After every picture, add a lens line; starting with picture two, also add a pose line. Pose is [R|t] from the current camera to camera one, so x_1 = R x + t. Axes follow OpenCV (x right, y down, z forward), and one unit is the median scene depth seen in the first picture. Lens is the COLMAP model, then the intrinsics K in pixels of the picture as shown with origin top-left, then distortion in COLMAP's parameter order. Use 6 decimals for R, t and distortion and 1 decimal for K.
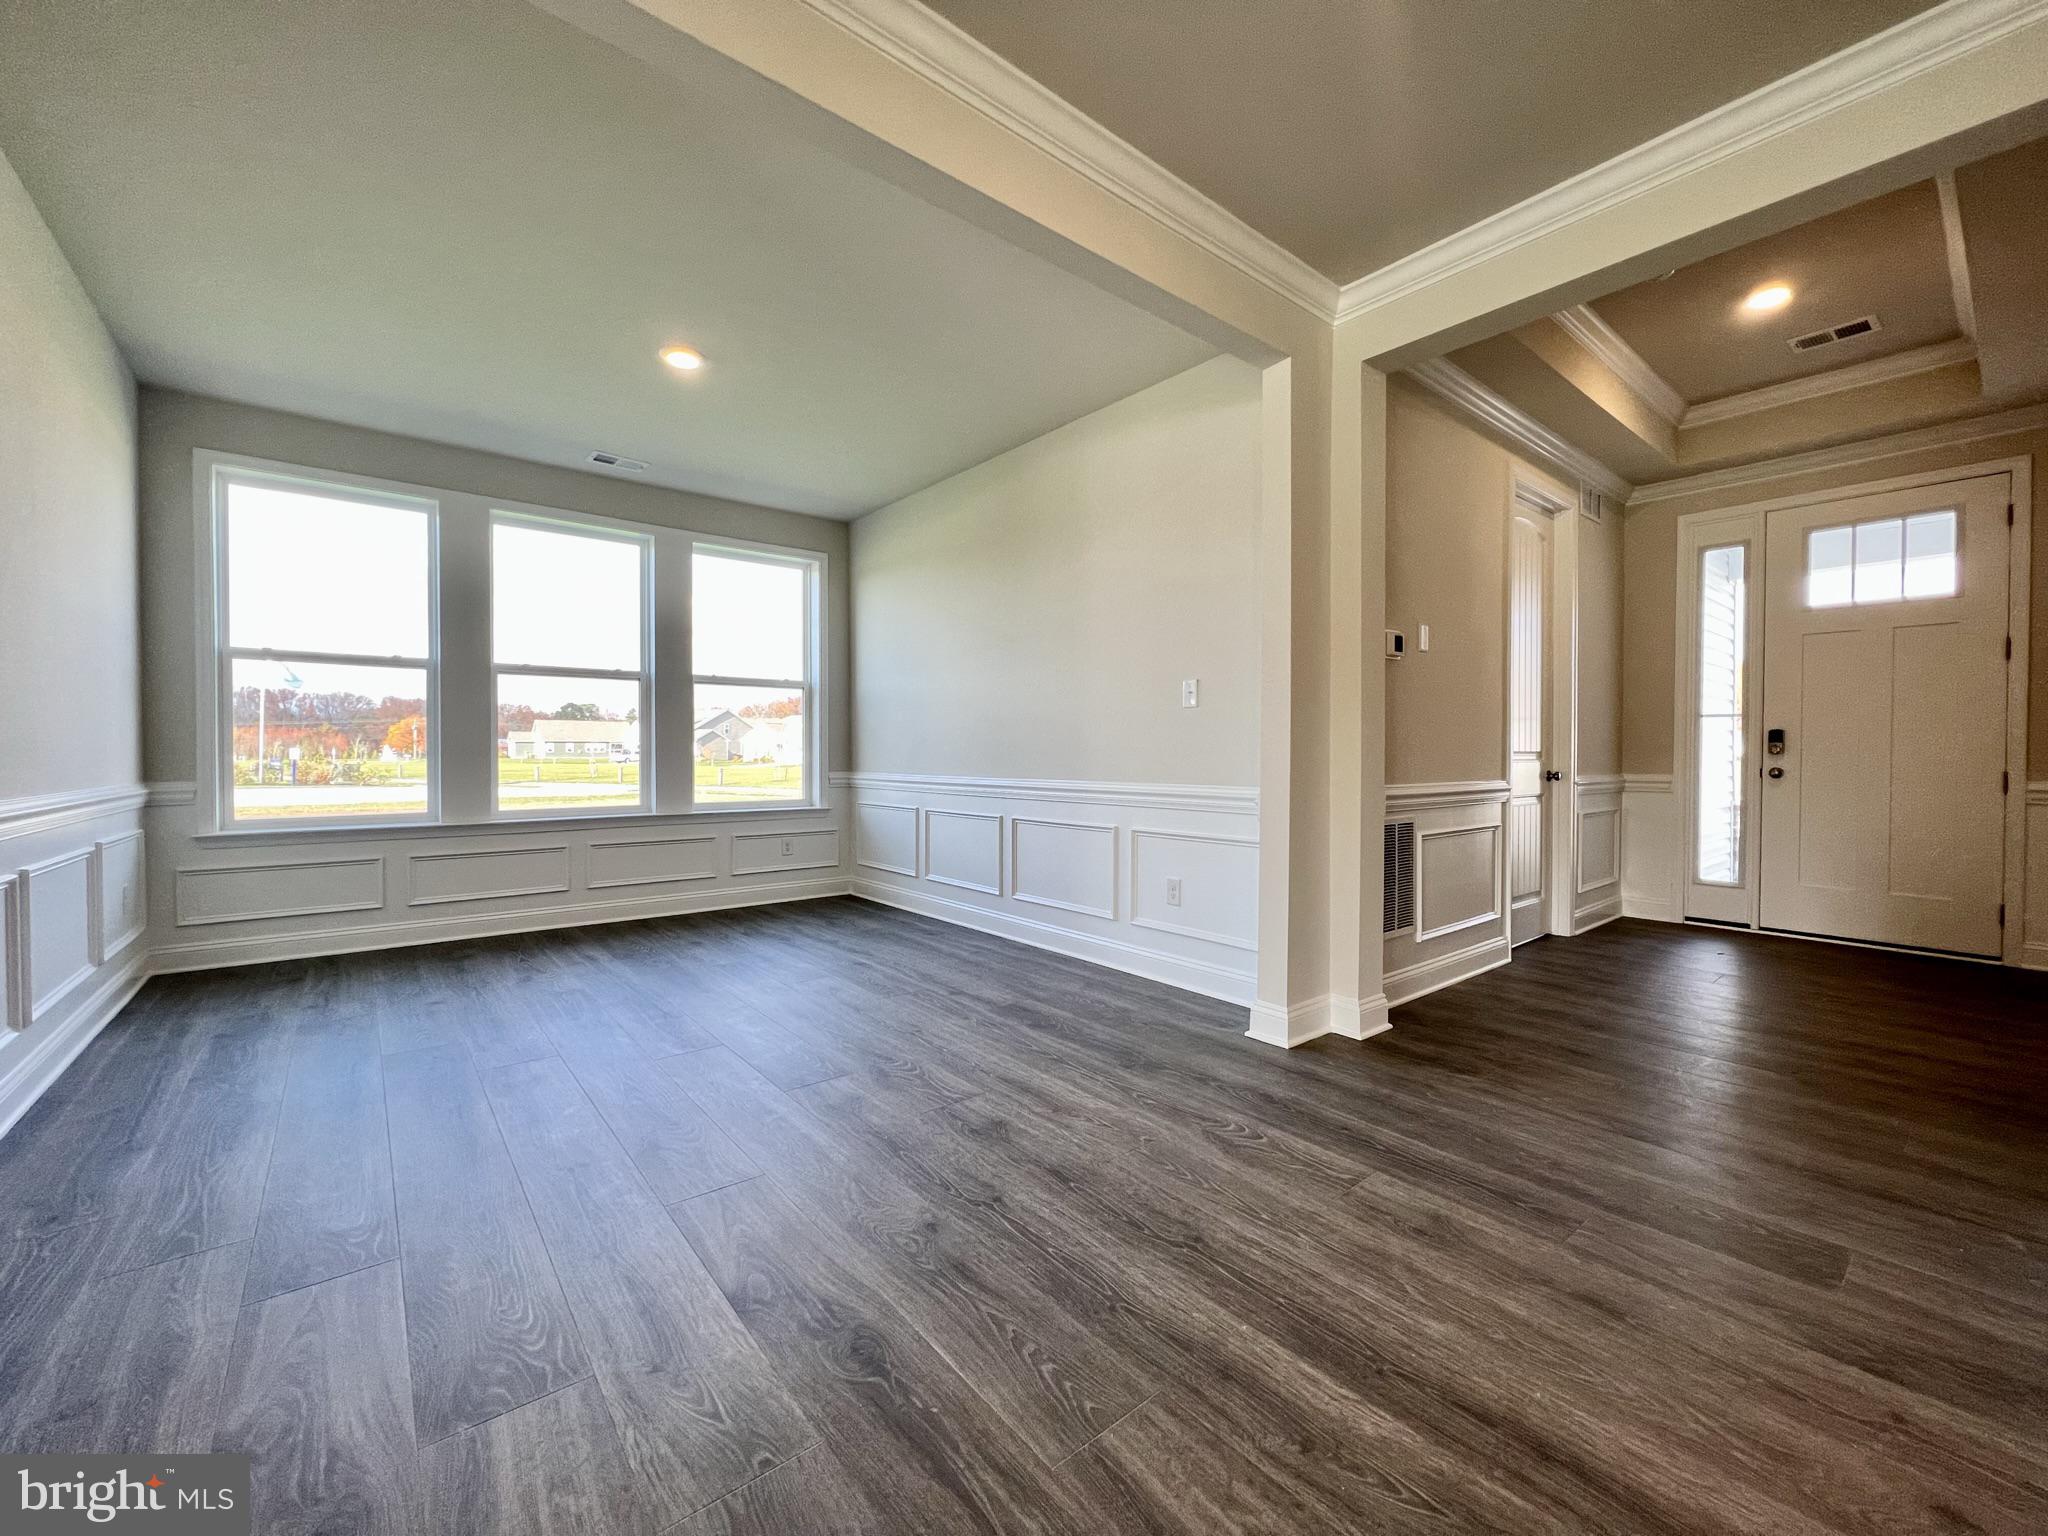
lens RADIAL K [[822.5, 0, 1015.4], [0, 822.5, 760.6], [0, 0, 1]] dist [-0.000437, 0.000125]
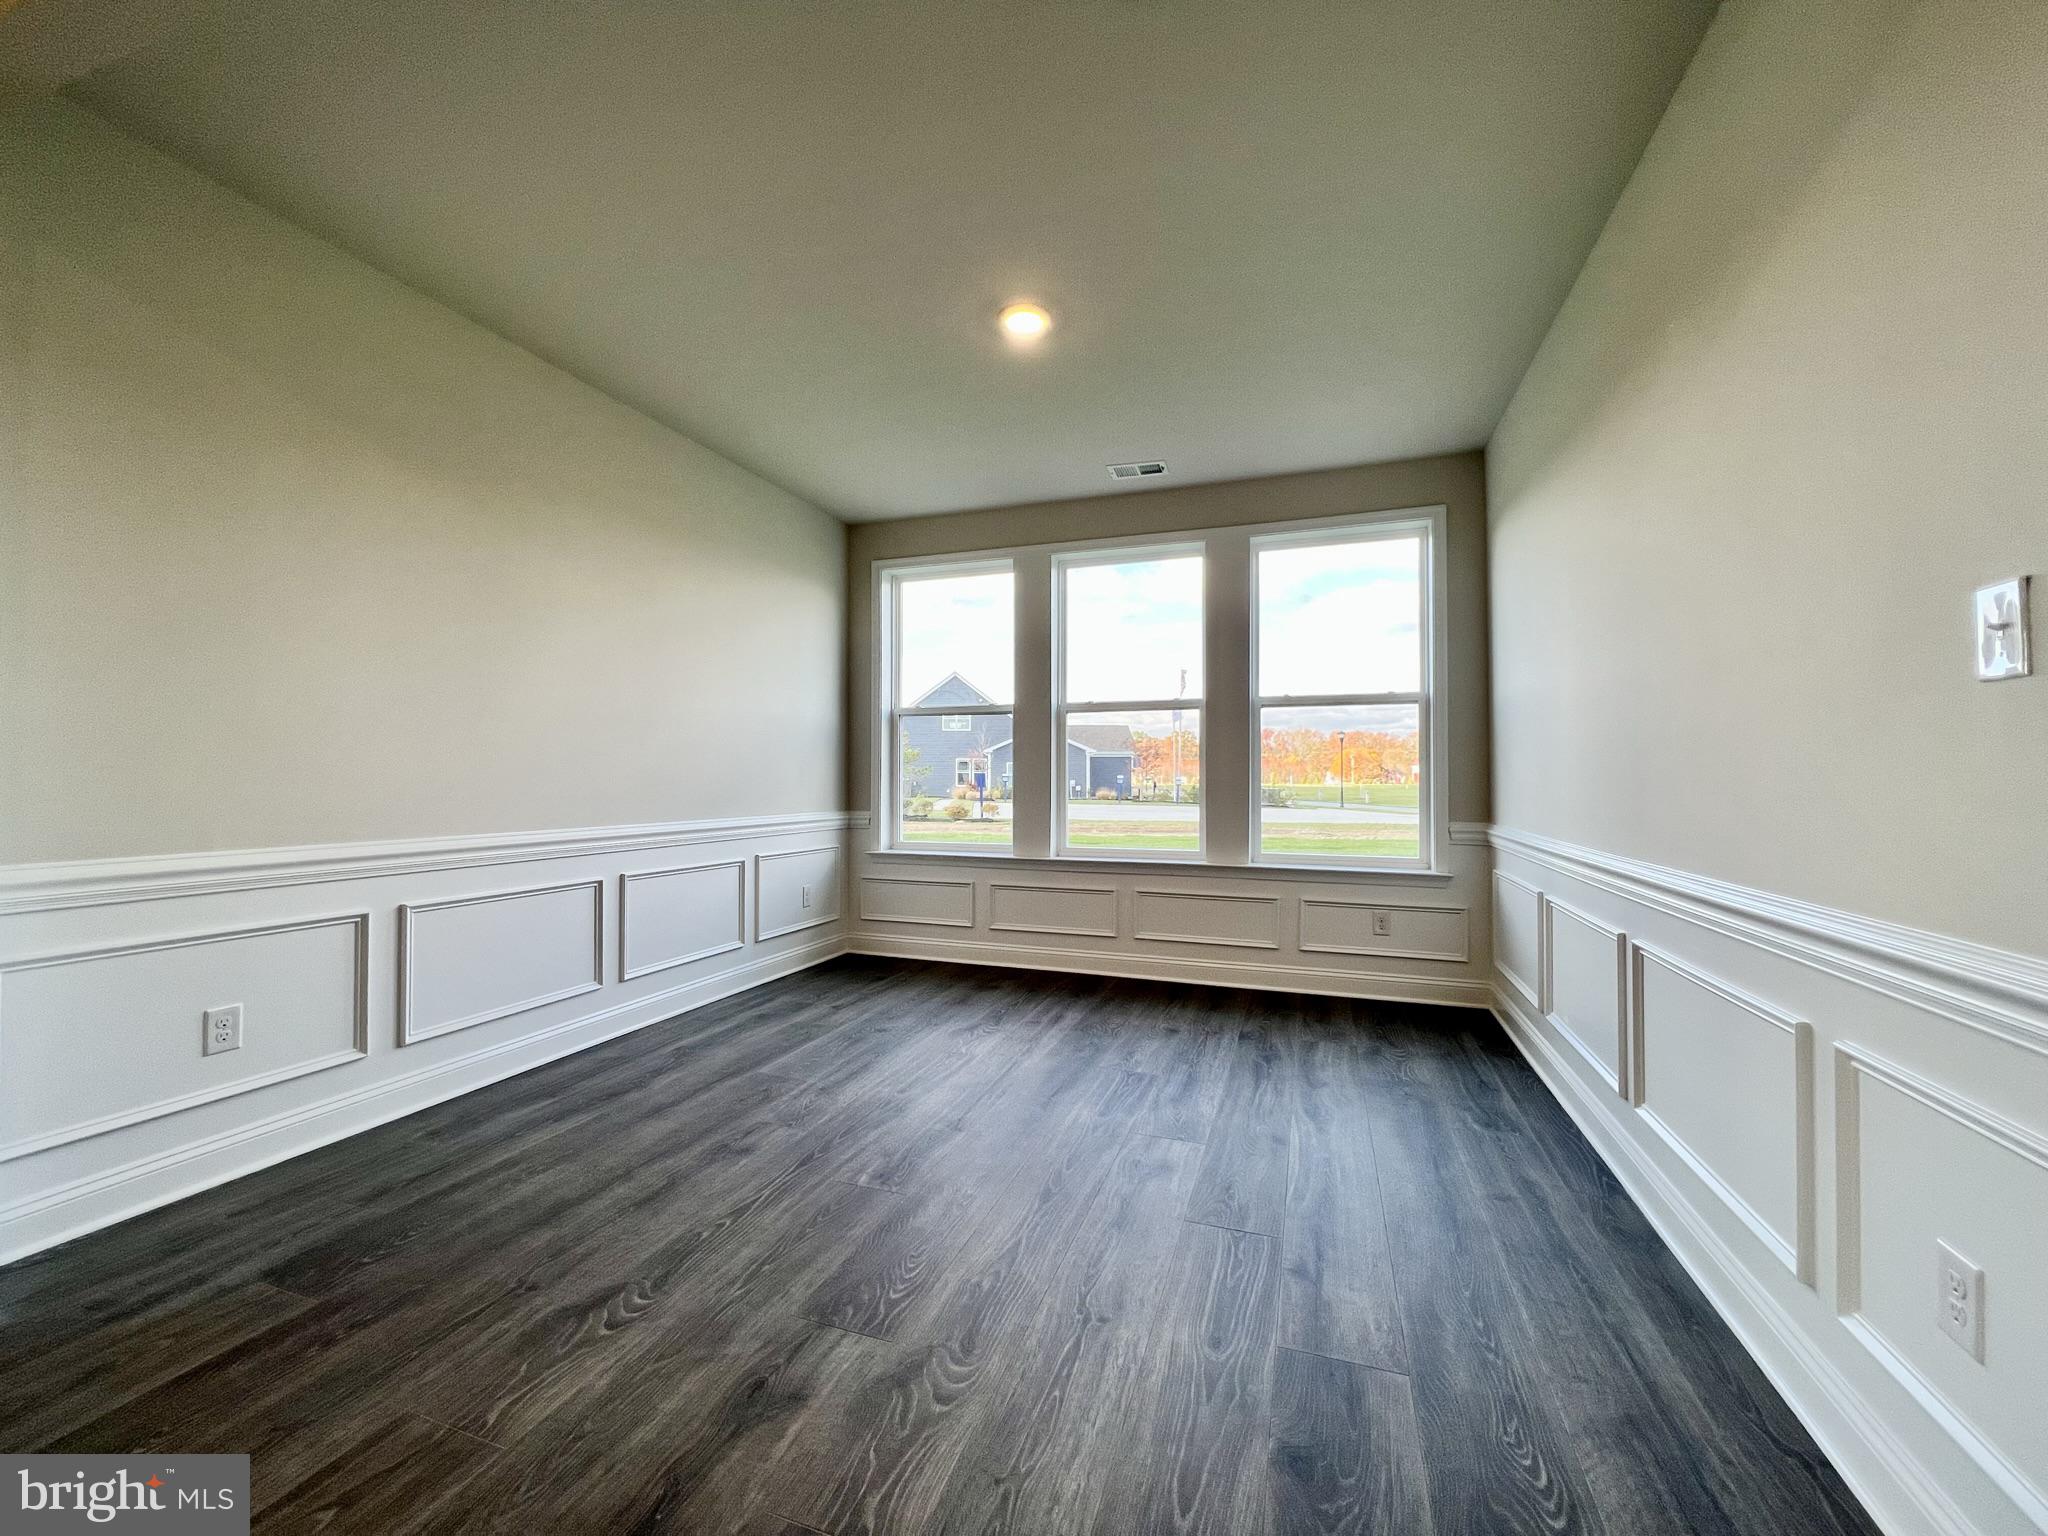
lens RADIAL K [[822.5, 0, 1015.4], [0, 822.5, 760.6], [0, 0, 1]] dist [-0.000437, 0.000125]
pose [[0.521464, -0.016806, -0.853108, 0.192739], [-0.009594, 0.999627, -0.025557, -0.018567], [0.853219, 0.021512, 0.521109, 0.384298]]
